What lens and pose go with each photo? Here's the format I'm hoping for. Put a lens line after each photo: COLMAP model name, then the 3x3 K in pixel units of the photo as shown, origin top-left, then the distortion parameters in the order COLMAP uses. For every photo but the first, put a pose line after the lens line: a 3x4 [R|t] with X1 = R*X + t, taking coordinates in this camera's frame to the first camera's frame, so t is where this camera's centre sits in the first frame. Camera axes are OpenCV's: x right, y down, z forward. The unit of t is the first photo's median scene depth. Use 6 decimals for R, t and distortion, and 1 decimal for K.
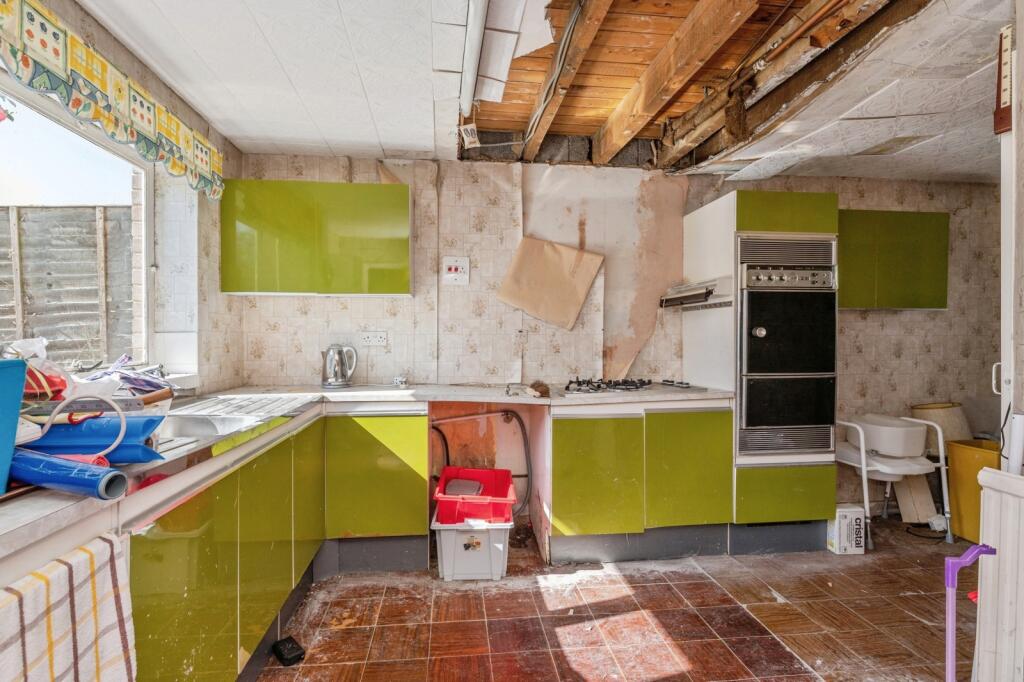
lens RADIAL K [[492.0, 0, 506.9], [0, 492.0, 340.7], [0, 0, 1]] dist [0.000826, 0.000281]
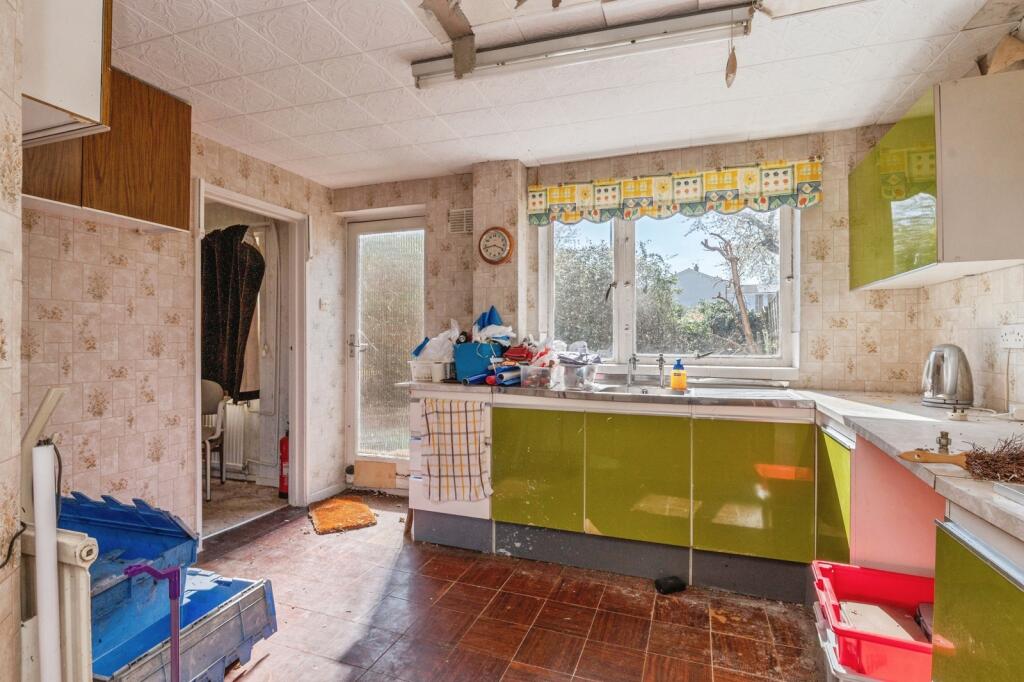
lens RADIAL K [[492.0, 0, 506.9], [0, 492.0, 340.7], [0, 0, 1]] dist [0.000826, 0.000281]
pose [[-0.442065, -0.003678, -0.896976, 0.841951], [-0.007926, 0.999969, -0.000194, 0.011251], [0.896948, 0.007024, -0.442080, 1.146033]]
